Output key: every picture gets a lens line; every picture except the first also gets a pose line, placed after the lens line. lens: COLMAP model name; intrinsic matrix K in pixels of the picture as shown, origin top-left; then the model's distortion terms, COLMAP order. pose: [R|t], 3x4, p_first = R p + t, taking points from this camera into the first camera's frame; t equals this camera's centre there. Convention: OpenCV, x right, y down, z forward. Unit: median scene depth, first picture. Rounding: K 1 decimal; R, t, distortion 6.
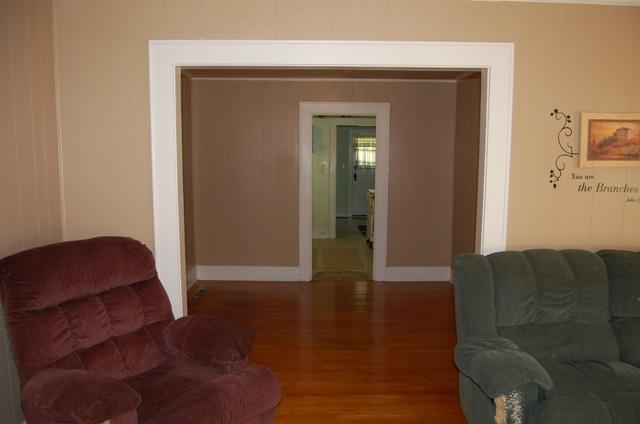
lens RADIAL K [[509.2, 0, 324.1], [0, 509.2, 210.9], [0, 0, 1]] dist [-0.073309, 0.014650]
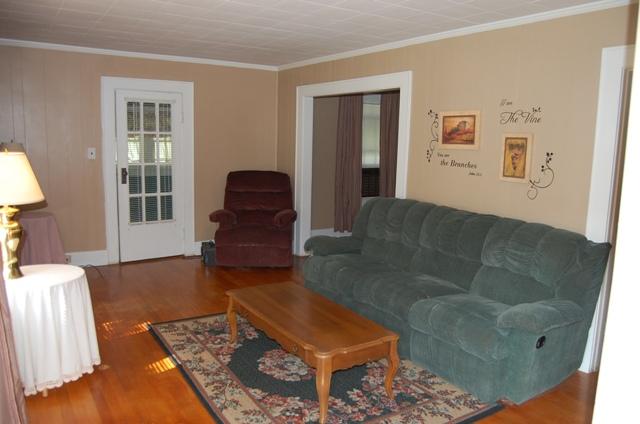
lens RADIAL K [[509.2, 0, 319.9], [0, 509.2, 212.6], [0, 0, 1]] dist [-0.073309, 0.014650]
pose [[0.519621, 0.132192, -0.844109, 1.631034], [-0.117668, 0.989616, 0.082545, 0.018826], [0.846256, 0.056433, 0.529780, -0.088371]]
